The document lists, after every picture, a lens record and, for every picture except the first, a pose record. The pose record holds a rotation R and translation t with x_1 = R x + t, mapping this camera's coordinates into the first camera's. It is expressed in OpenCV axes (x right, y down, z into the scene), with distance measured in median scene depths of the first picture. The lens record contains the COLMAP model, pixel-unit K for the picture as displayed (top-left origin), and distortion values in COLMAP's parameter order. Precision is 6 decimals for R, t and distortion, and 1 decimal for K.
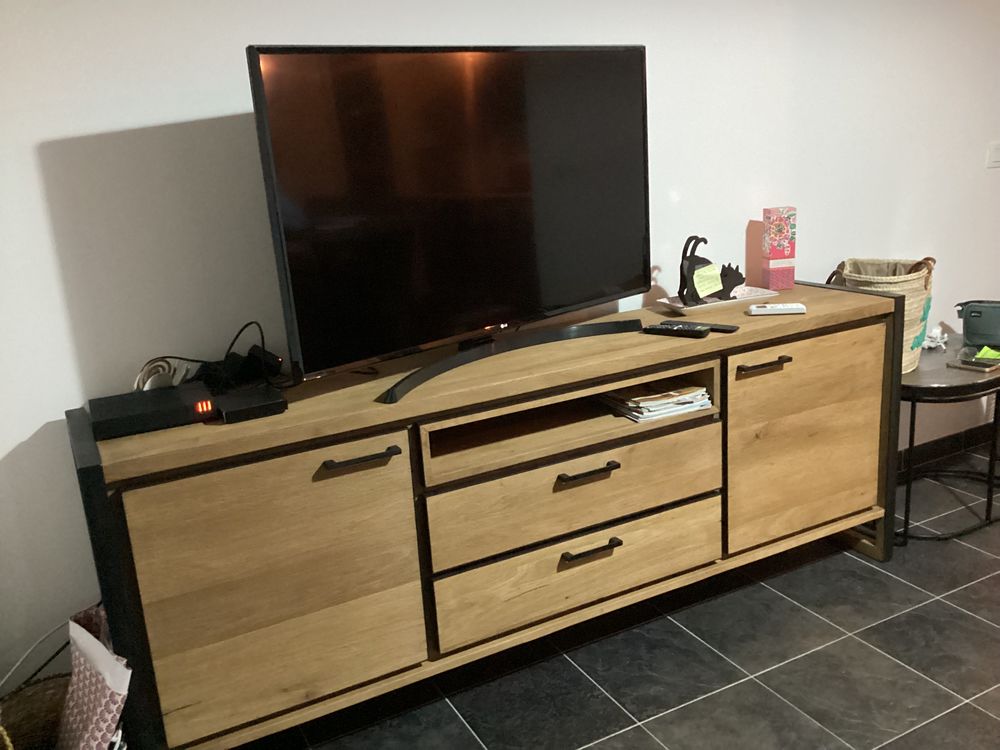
lens RADIAL K [[898.1, 0, 500.0], [0, 898.1, 375.0], [0, 0, 1]] dist [0.174441, 0.001584]
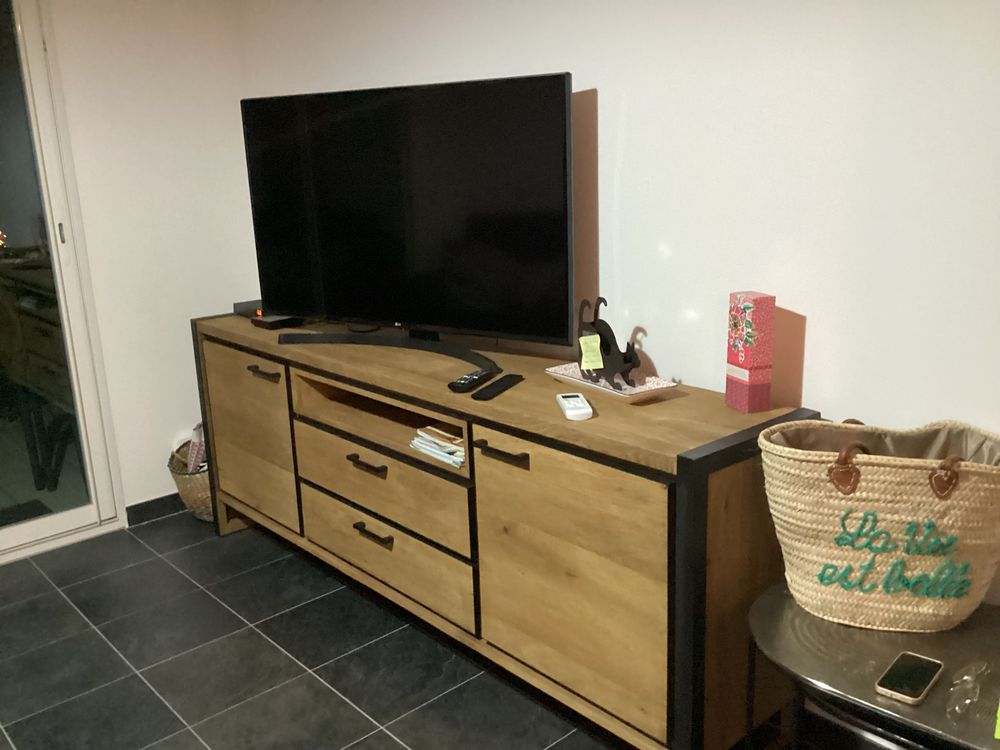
lens RADIAL K [[898.1, 0, 500.0], [0, 898.1, 375.0], [0, 0, 1]] dist [0.174441, 0.001584]
pose [[0.238084, 0.297238, -0.924643, 1.077580], [-0.239485, 0.940590, 0.240700, -0.289752], [0.941256, 0.164132, 0.295124, 0.748396]]
